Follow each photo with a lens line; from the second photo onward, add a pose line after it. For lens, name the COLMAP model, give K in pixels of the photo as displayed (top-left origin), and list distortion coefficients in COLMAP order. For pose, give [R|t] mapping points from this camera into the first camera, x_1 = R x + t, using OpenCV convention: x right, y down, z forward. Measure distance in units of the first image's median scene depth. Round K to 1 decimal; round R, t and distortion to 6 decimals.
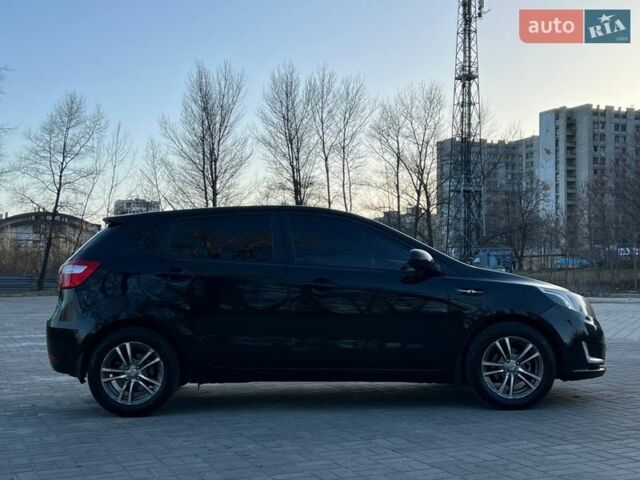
lens RADIAL K [[877.2, 0, 320.0], [0, 877.2, 240.0], [0, 0, 1]] dist [0.197961, -0.601360]
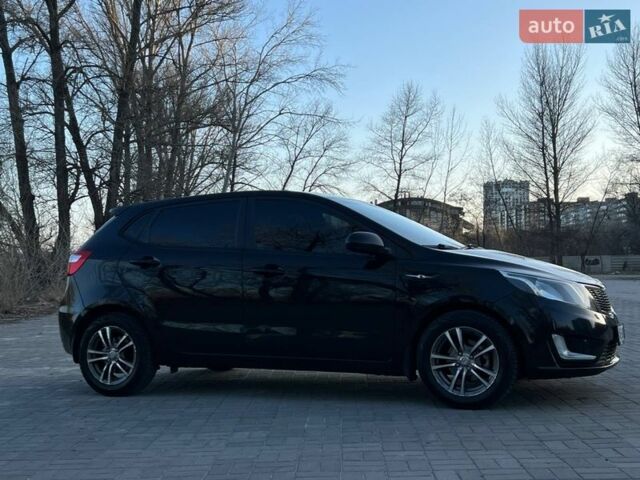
lens RADIAL K [[877.2, 0, 320.0], [0, 877.2, 240.0], [0, 0, 1]] dist [0.197961, -0.601360]
pose [[0.910104, -0.023054, -0.413739, 0.047500], [0.031829, 0.999391, 0.014327, 0.000489], [0.413157, -0.026208, 0.910283, 0.014300]]
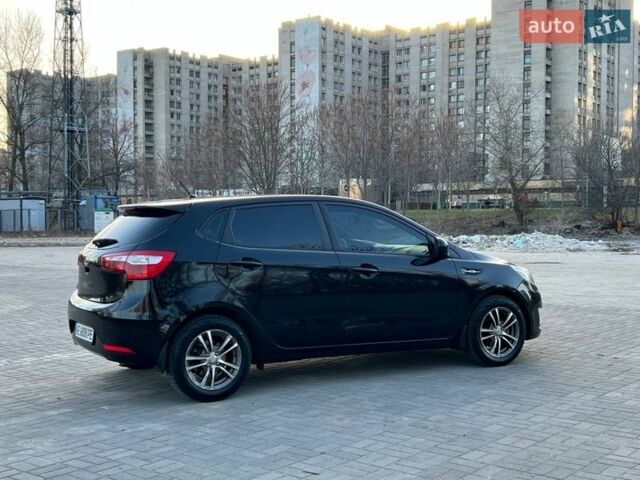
lens RADIAL K [[877.2, 0, 320.0], [0, 877.2, 240.0], [0, 0, 1]] dist [0.197961, -0.601360]
pose [[0.884342, -0.010617, 0.466719, -0.060180], [-0.022101, 0.997668, 0.064572, -0.006064], [-0.466316, -0.067418, 0.882045, 0.004219]]
